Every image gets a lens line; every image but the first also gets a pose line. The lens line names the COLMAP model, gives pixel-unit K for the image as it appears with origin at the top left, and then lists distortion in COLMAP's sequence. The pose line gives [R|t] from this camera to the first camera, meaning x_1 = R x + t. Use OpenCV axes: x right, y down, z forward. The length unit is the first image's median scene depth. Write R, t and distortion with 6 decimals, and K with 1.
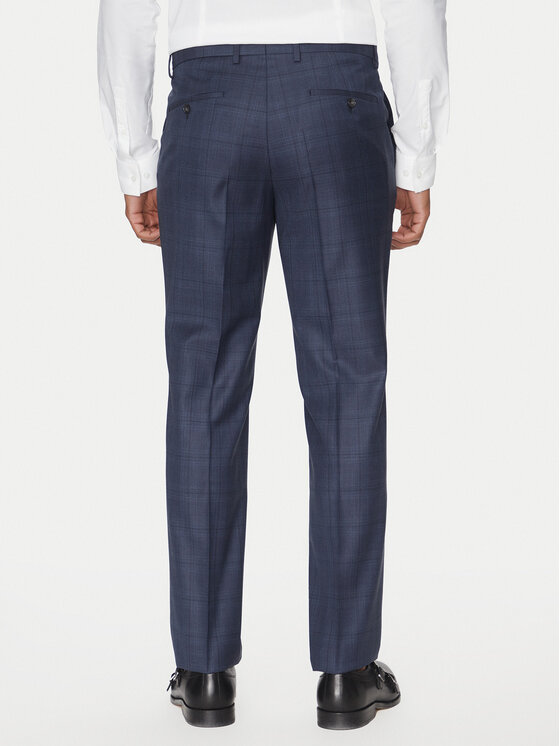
lens RADIAL K [[1651.7, 0, 280.1], [0, 1651.7, 372.8], [0, 0, 1]] dist [-0.386872, 0.000000]
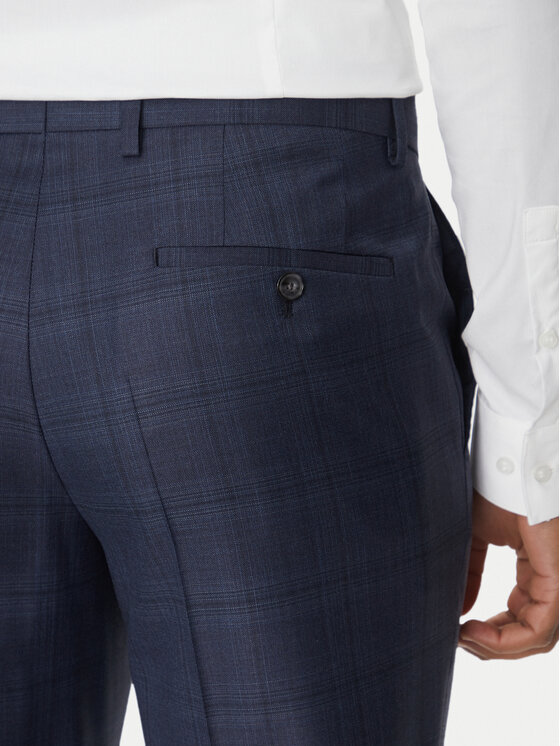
lens RADIAL K [[2122.7, 0, 280.0], [0, 2122.7, 373.4], [0, 0, 1]] dist [-0.012539, 0.000000]
pose [[0.977817, 0.030265, -0.207263, 0.129828], [-0.031213, 0.999512, -0.001306, -0.147350], [0.207123, 0.007746, 0.978284, 0.585592]]
